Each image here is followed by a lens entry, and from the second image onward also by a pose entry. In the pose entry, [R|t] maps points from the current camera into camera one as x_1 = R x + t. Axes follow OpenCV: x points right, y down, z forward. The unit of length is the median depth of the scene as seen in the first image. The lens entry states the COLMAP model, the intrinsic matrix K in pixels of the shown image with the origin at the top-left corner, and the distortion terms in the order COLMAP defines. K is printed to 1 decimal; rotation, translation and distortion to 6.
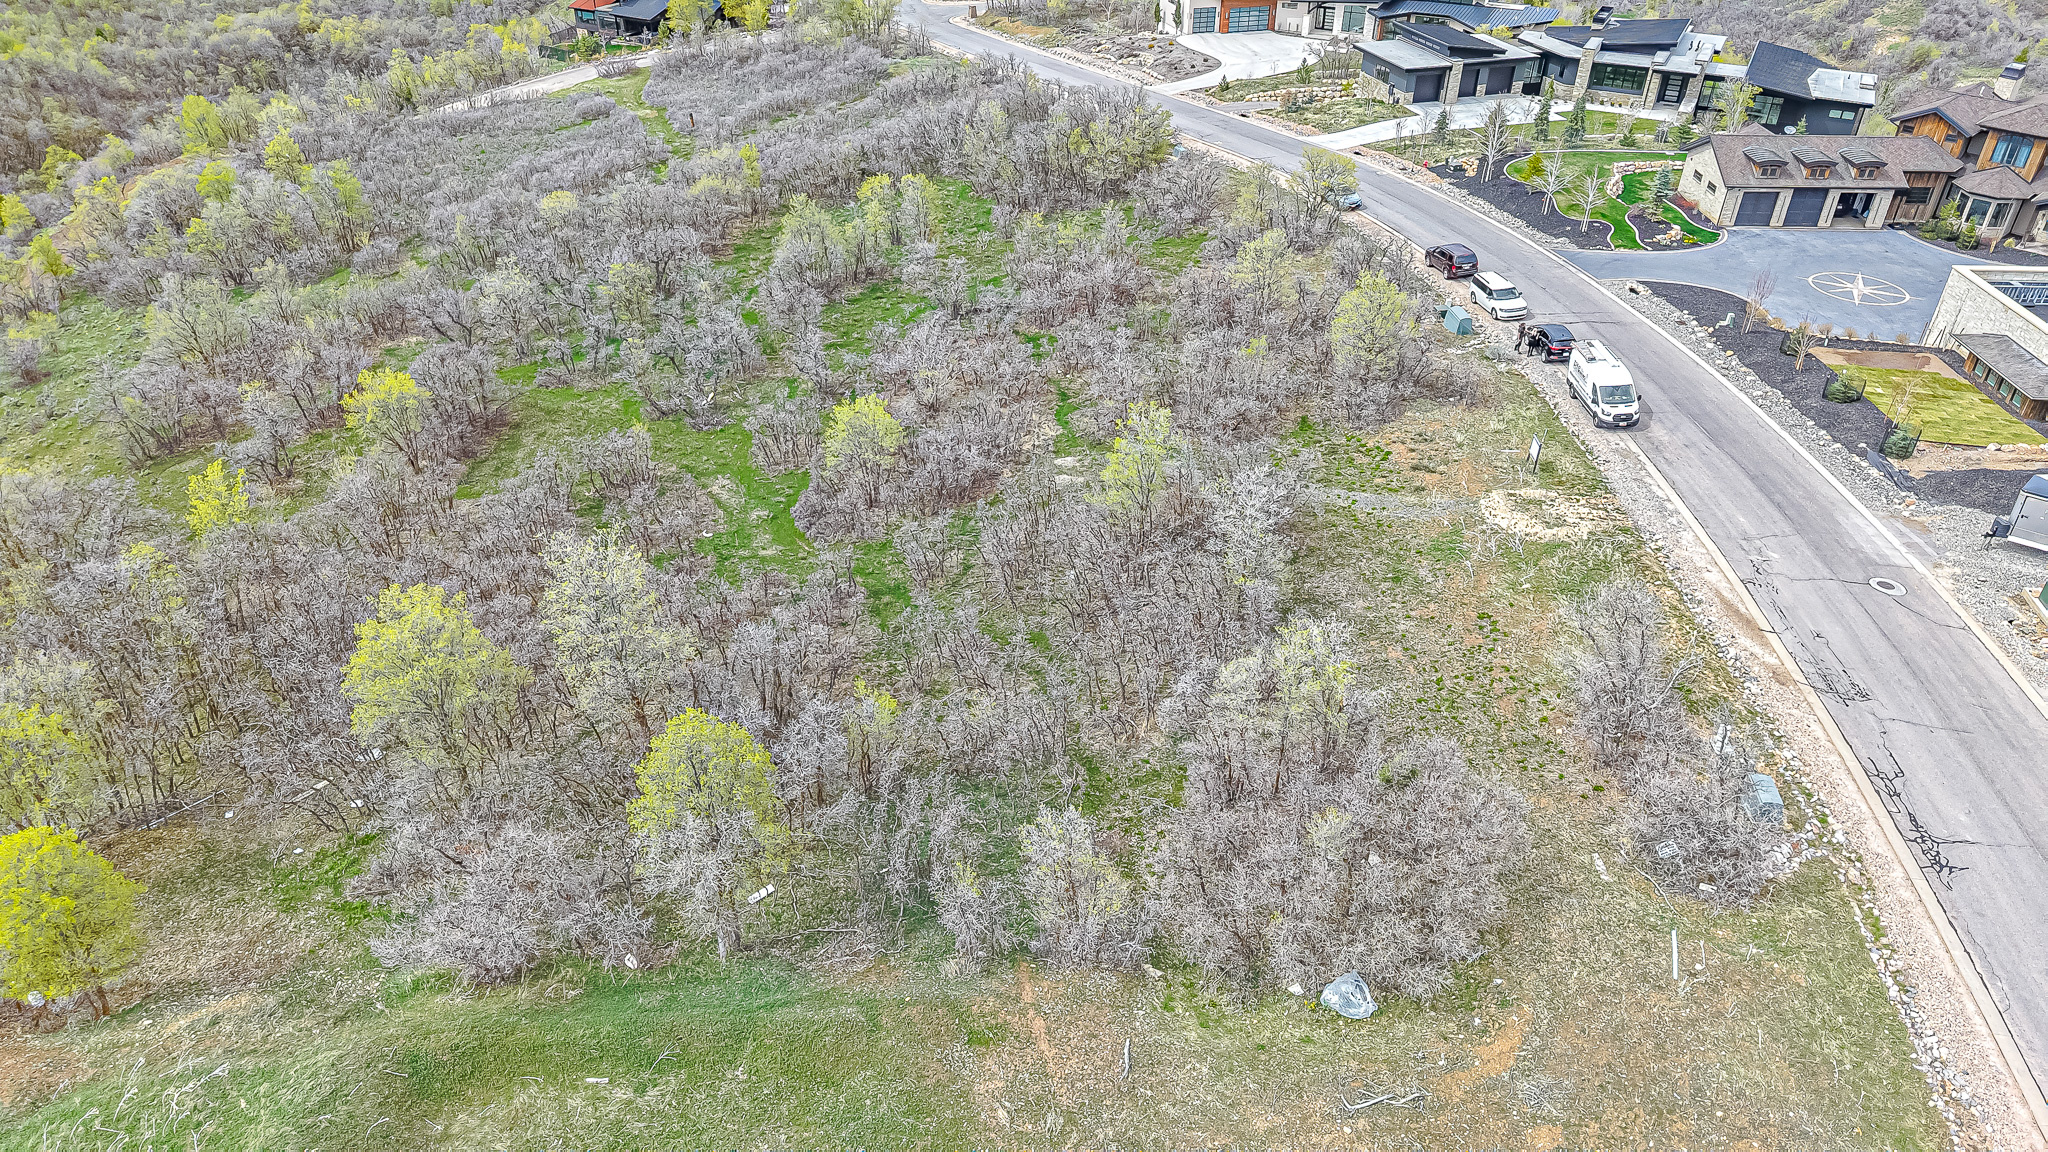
lens RADIAL K [[1383.4, 0, 1022.0], [0, 1383.4, 576.2], [0, 0, 1]] dist [-0.003836, -0.002947]
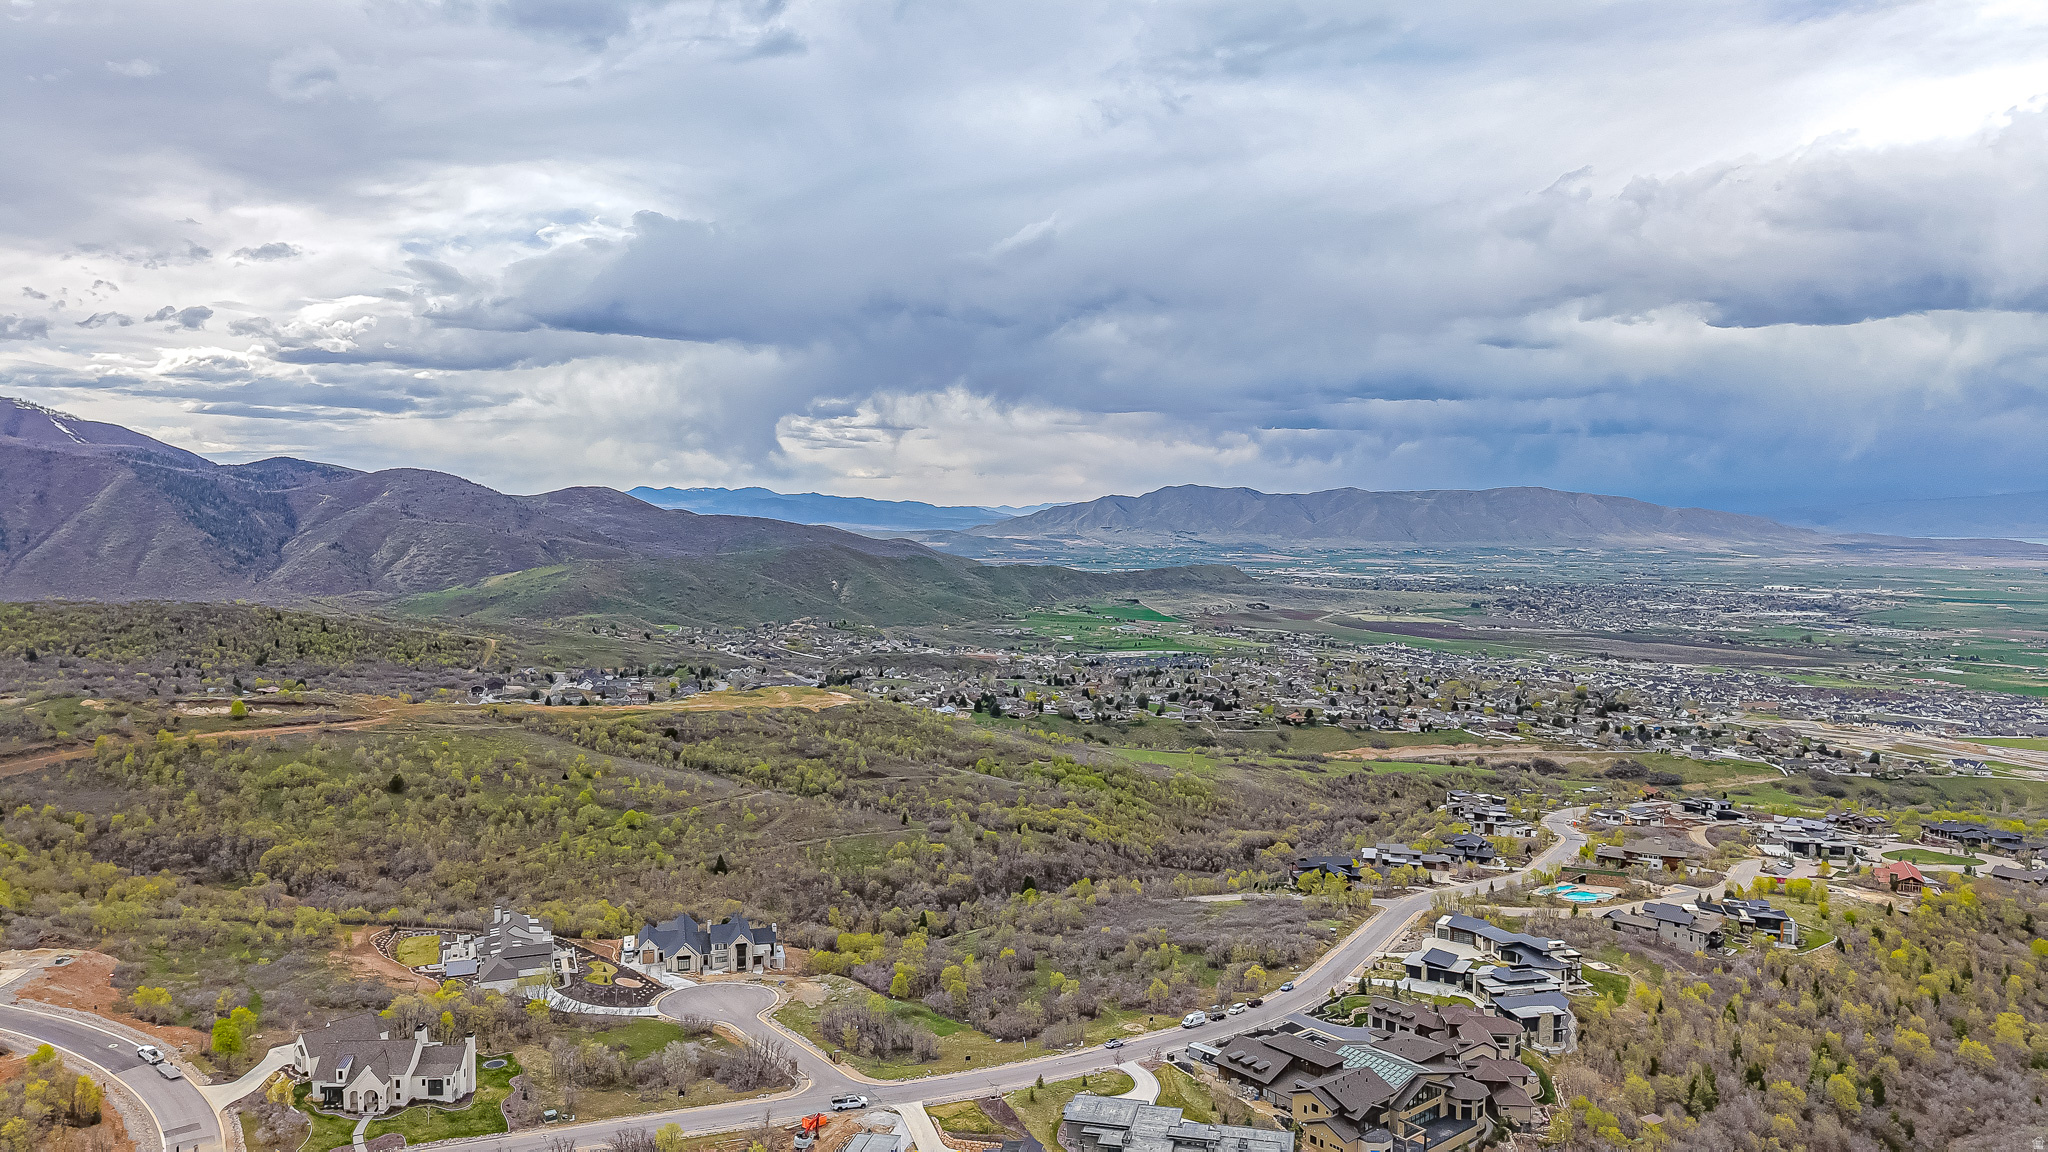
lens RADIAL K [[1370.3, 0, 1024.6], [0, 1370.3, 556.5], [0, 0, 1]] dist [0.062890, -0.089959]
pose [[0.662431, 0.025338, -0.748694, 2.320374], [-0.416455, 0.843214, -0.339935, 0.230242], [0.622696, 0.536981, 0.569123, -1.804508]]
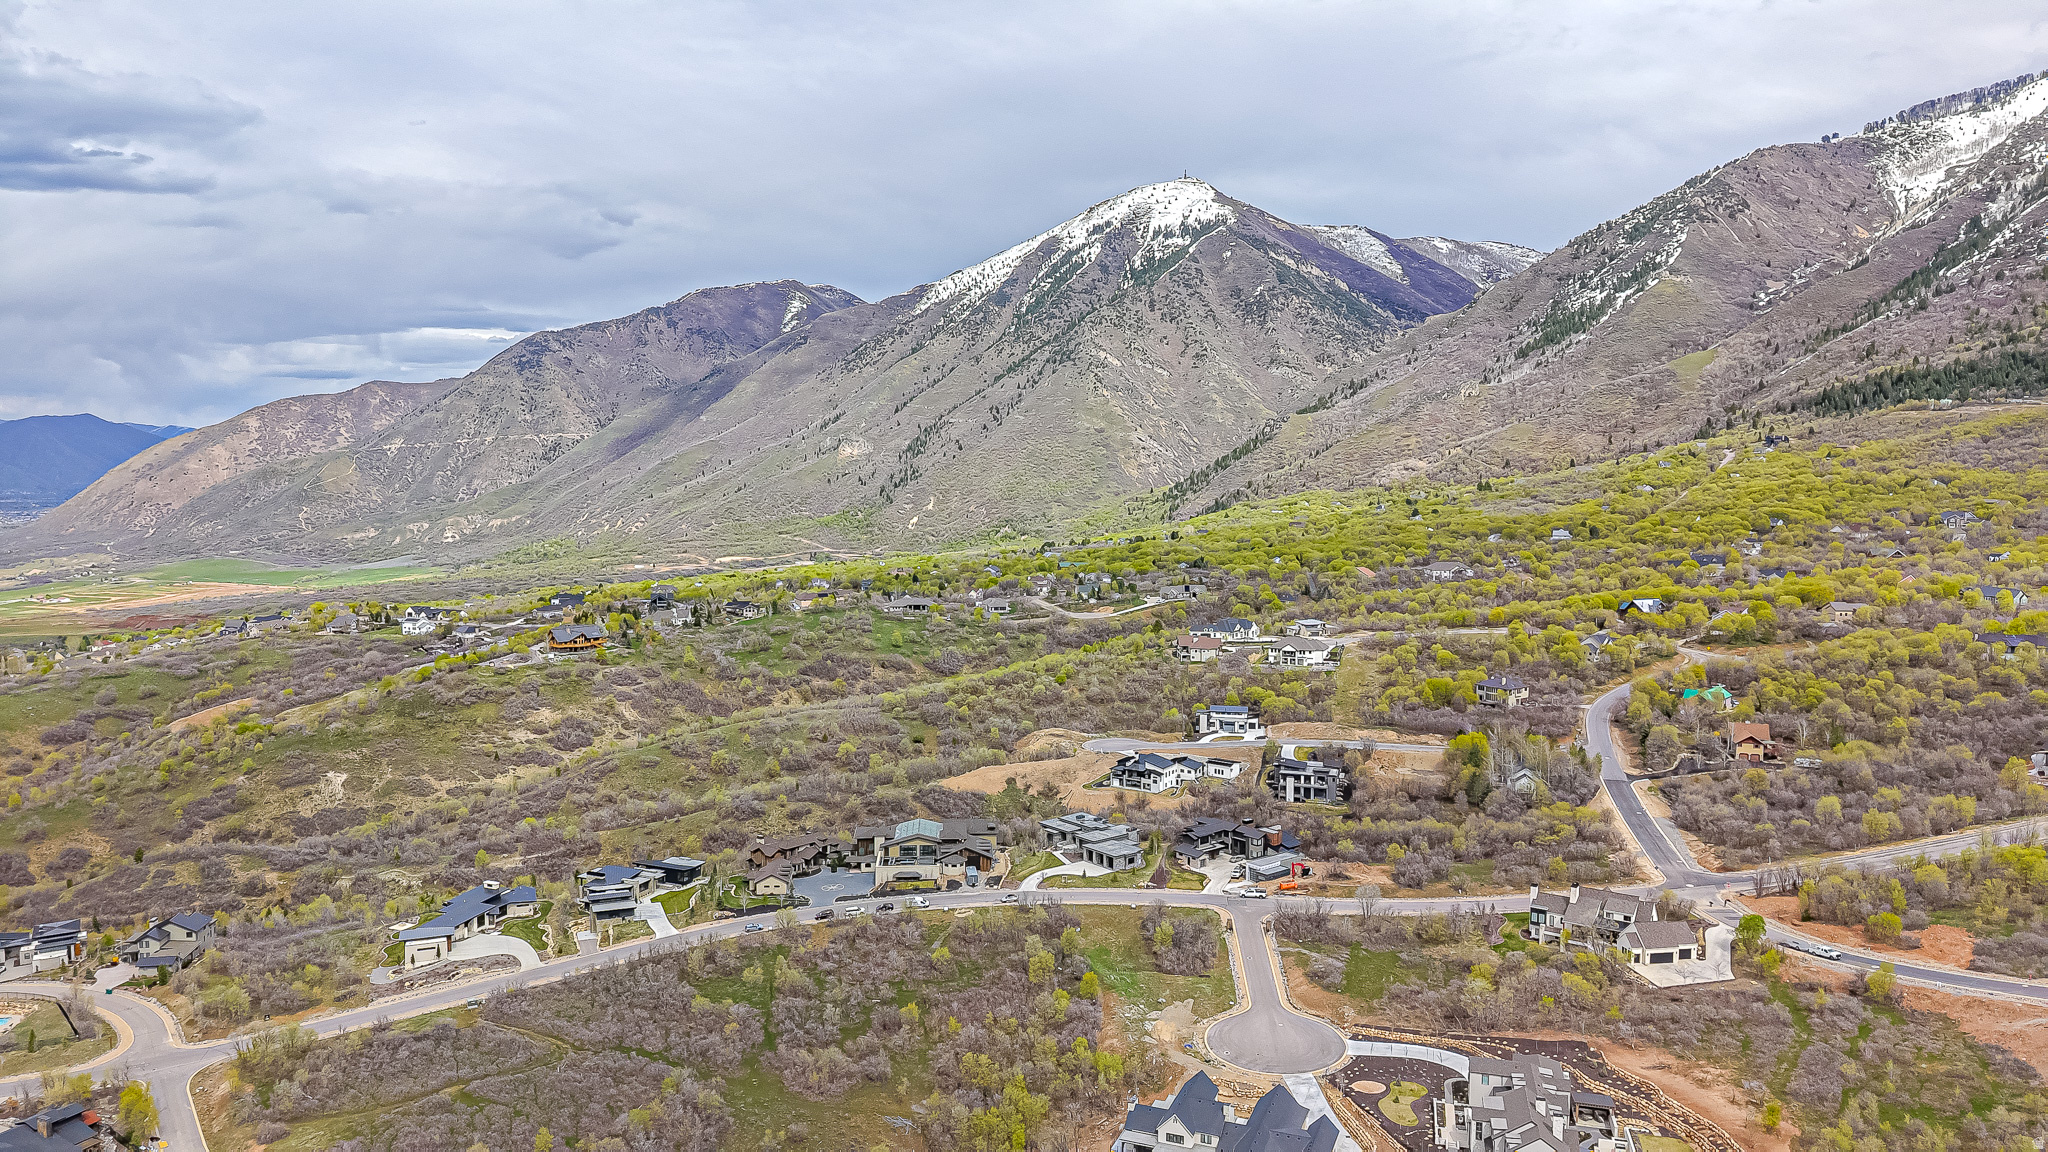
lens RADIAL K [[1364.4, 0, 1030.0], [0, 1364.4, 570.6], [0, 0, 1]] dist [0.072955, -0.099586]
pose [[-0.086979, -0.084908, 0.992585, -3.140223], [0.548963, 0.827350, 0.118878, -1.062037], [-0.831309, 0.555233, -0.025350, 0.095807]]
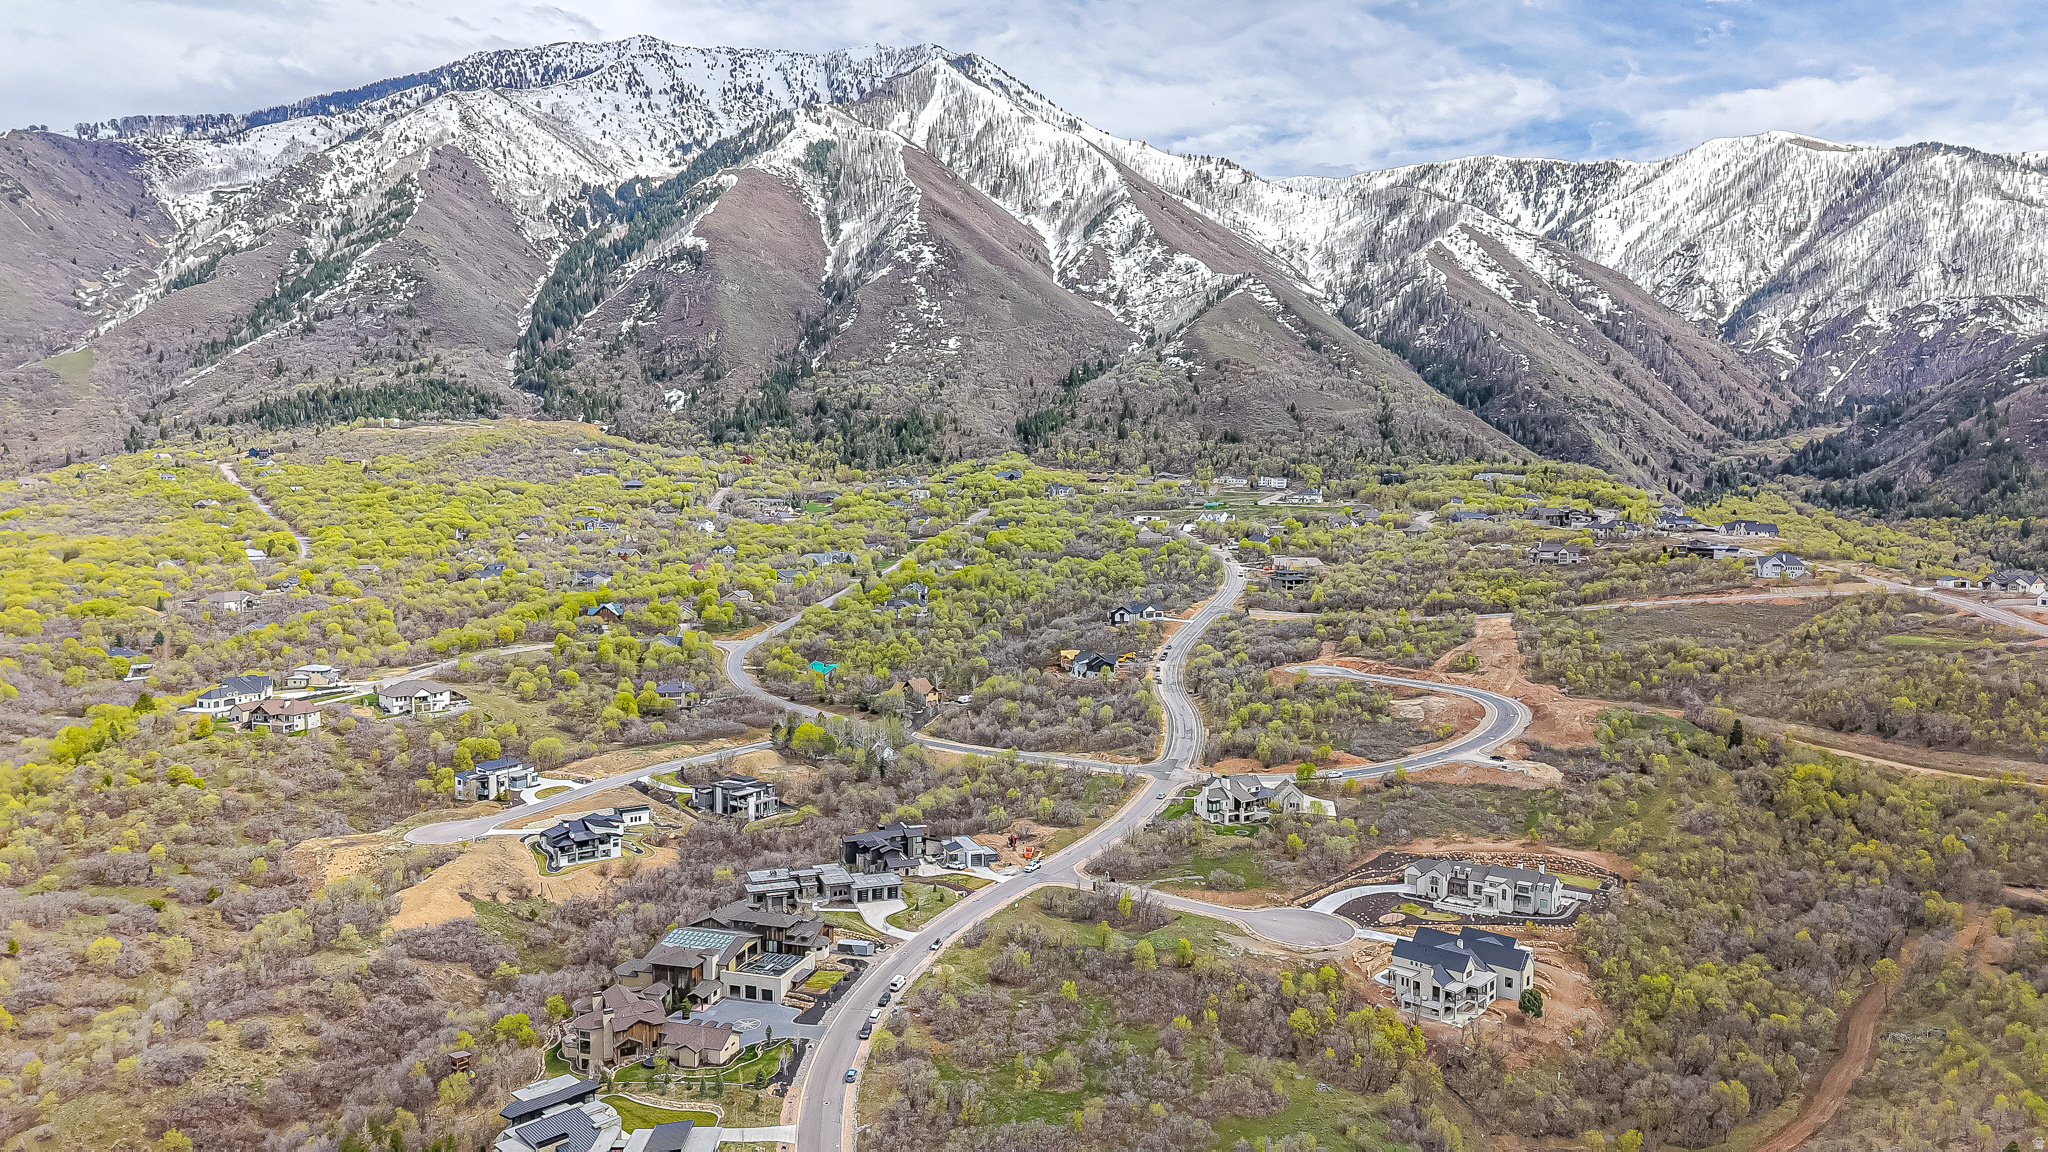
lens RADIAL K [[1333.9, 0, 1012.8], [0, 1333.9, 671.1], [0, 0, 1]] dist [0.012247, -0.022759]
pose [[-0.962399, -0.047587, 0.267438, -0.720970], [0.143179, 0.747797, 0.648305, -2.548388], [-0.230840, 0.662220, -0.712866, 2.350933]]
